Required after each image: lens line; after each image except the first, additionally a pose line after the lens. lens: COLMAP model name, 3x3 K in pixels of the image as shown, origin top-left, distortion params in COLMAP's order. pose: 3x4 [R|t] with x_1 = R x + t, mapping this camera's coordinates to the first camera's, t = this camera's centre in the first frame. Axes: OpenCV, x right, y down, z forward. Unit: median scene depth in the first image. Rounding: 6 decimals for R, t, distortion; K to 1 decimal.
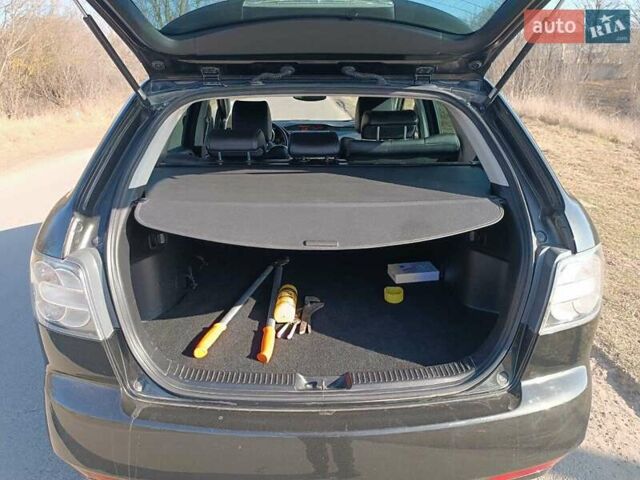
lens RADIAL K [[458.2, 0, 323.1], [0, 458.2, 241.6], [0, 0, 1]] dist [0.038189, -0.054626]
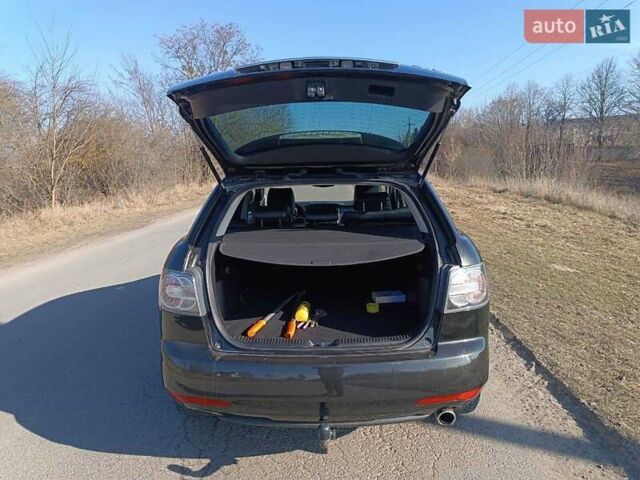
lens RADIAL K [[458.2, 0, 319.6], [0, 458.2, 246.0], [0, 0, 1]] dist [0.038189, -0.054626]
pose [[0.998312, -0.010792, -0.057063, 0.073302], [0.001203, 0.986214, -0.165471, 0.183225], [0.058062, 0.165124, 0.984562, -0.618925]]
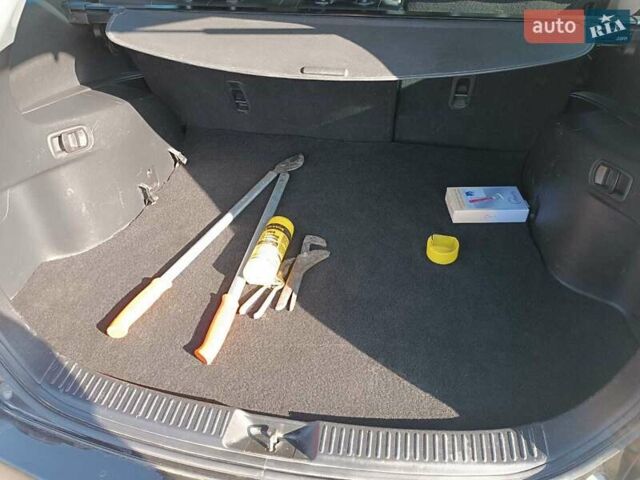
lens RADIAL K [[458.2, 0, 324.8], [0, 458.2, 240.2], [0, 0, 1]] dist [0.038189, -0.054626]
pose [[0.980003, 0.116102, -0.161603, 0.106931], [-0.053880, 0.936625, 0.346165, -0.115846], [0.191551, -0.330535, 0.924151, 0.435254]]
